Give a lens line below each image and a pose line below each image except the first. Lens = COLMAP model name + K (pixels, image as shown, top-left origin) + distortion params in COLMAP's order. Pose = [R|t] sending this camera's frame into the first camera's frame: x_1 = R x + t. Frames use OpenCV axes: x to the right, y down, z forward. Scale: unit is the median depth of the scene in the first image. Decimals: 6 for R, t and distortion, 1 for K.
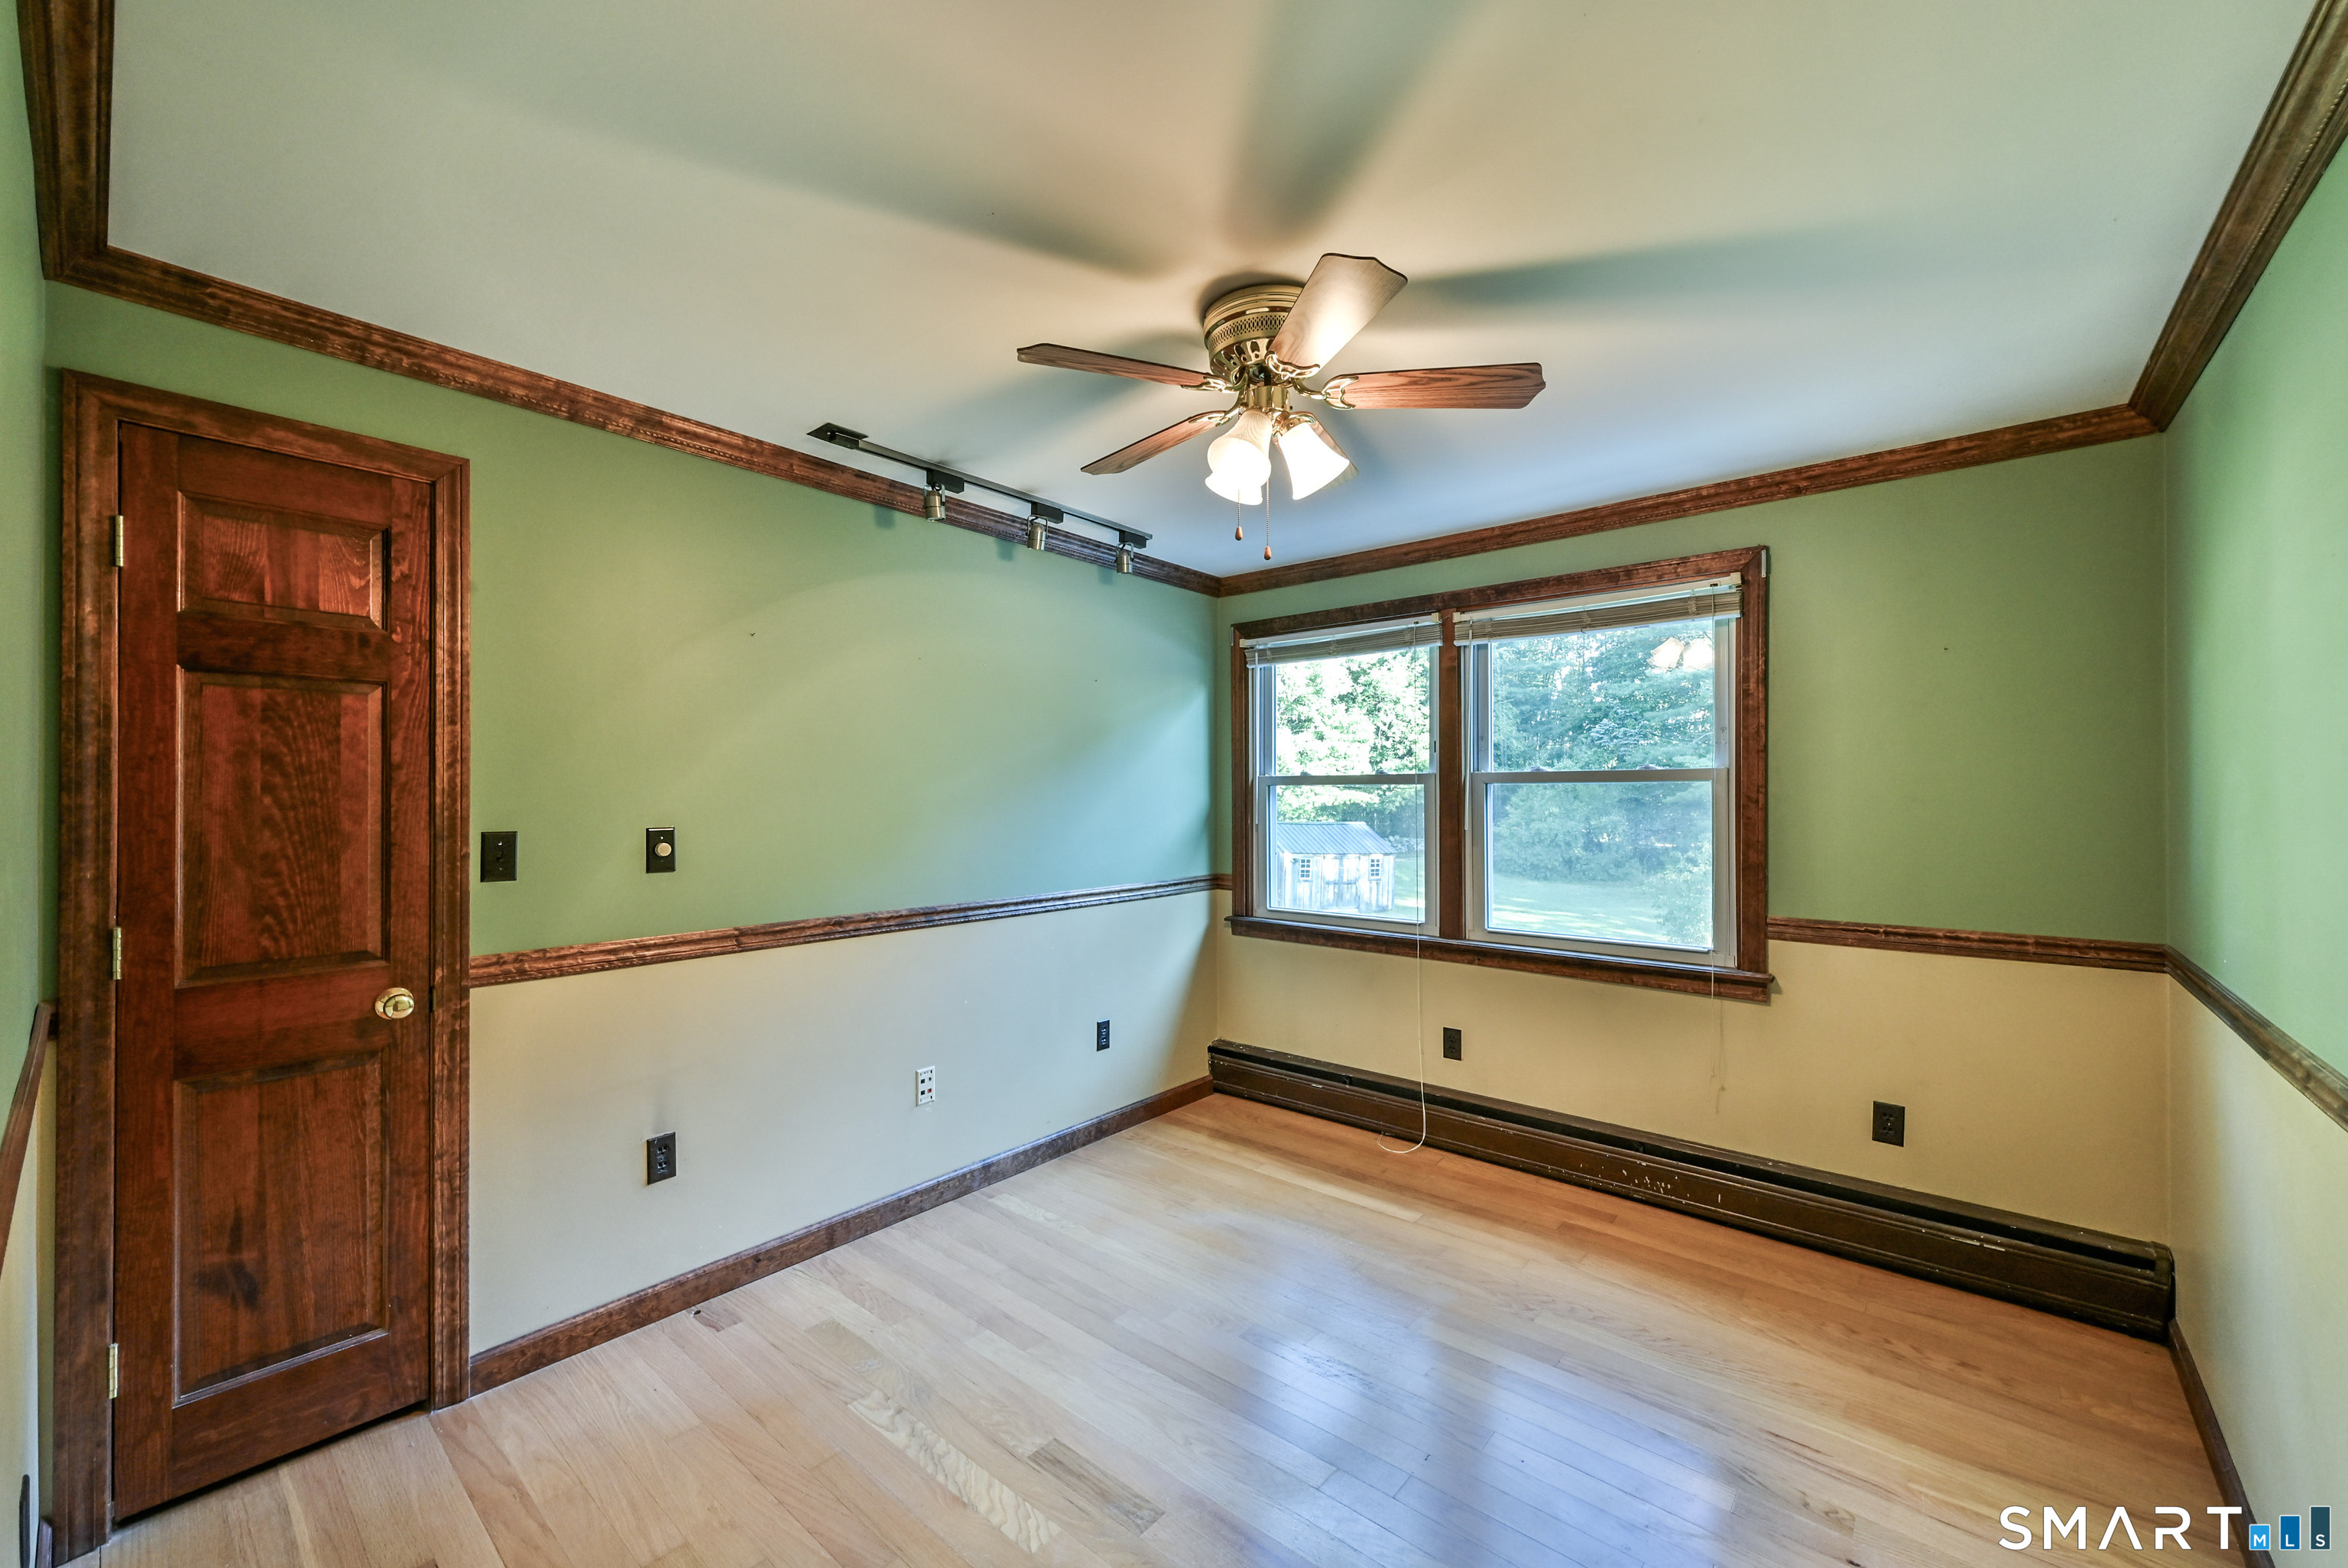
lens RADIAL K [[931.3, 0, 1168.6], [0, 931.3, 785.7], [0, 0, 1]] dist [-0.000211, 0.000158]
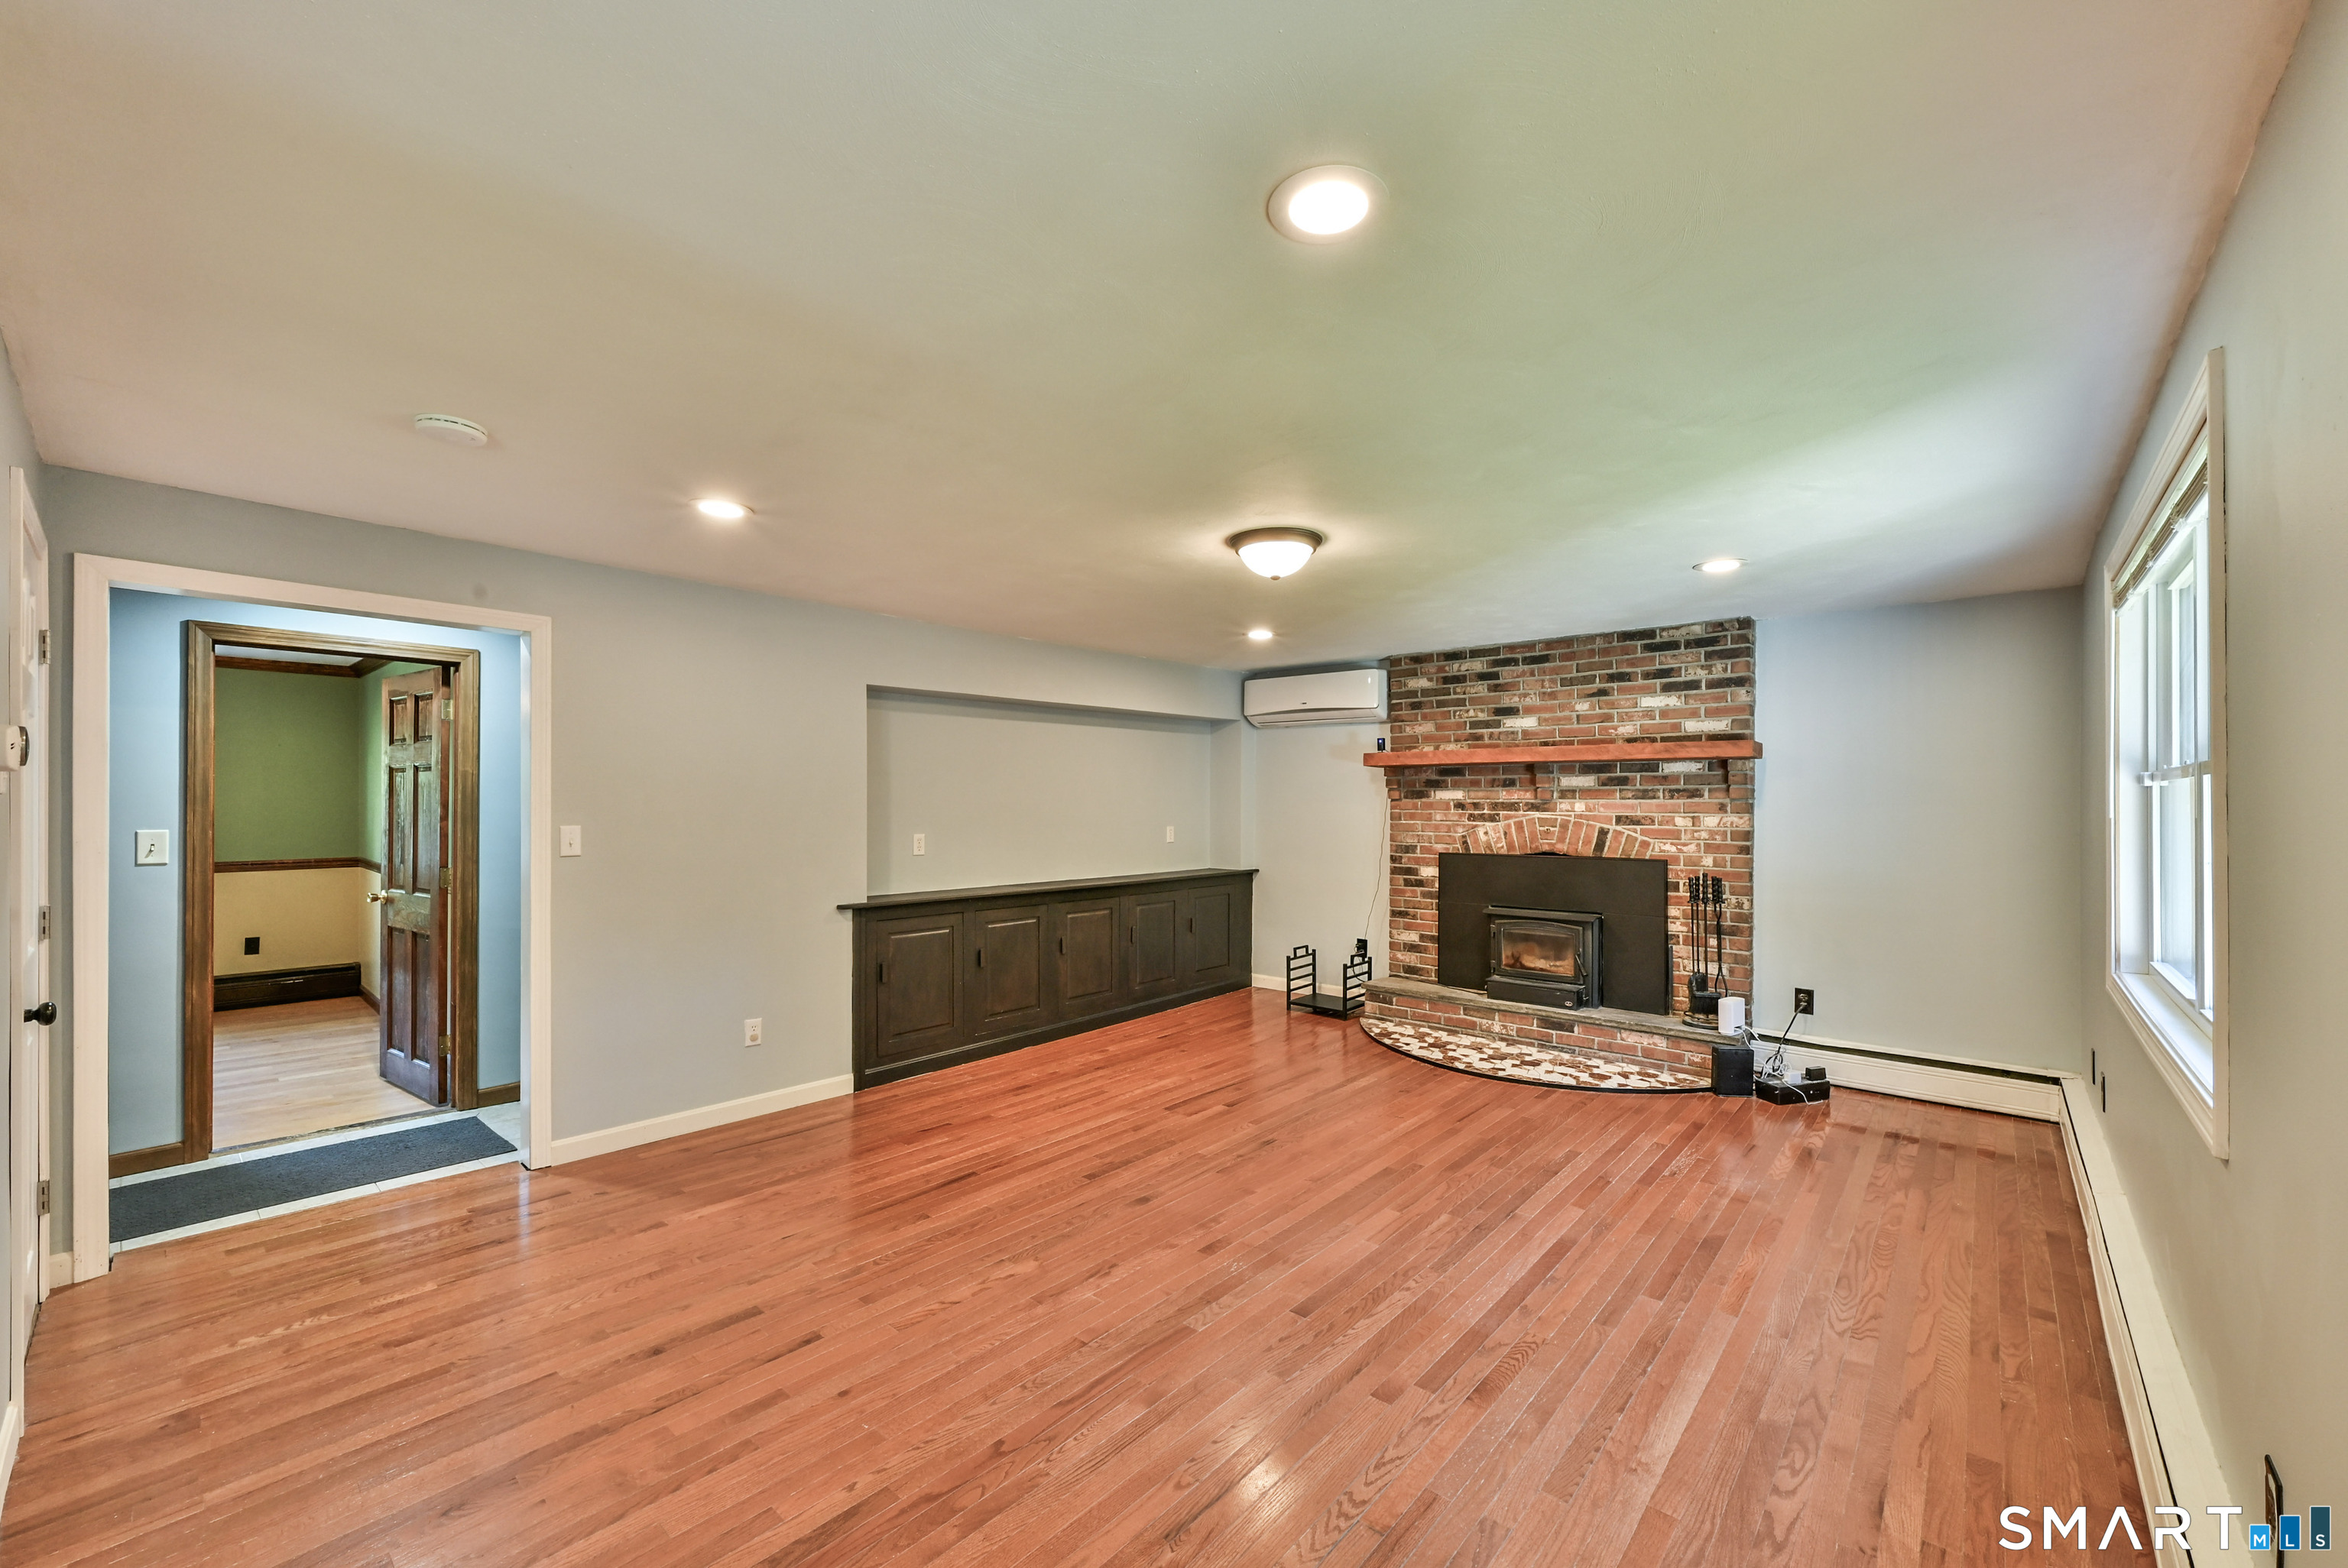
lens RADIAL K [[931.3, 0, 1170.5], [0, 931.3, 806.4], [0, 0, 1]] dist [-0.000211, 0.000158]
pose [[-0.007797, -0.003934, 0.999962, -1.737219], [-0.003807, 0.999985, 0.003905, -0.011289], [-0.999962, -0.003777, -0.007812, -1.417996]]
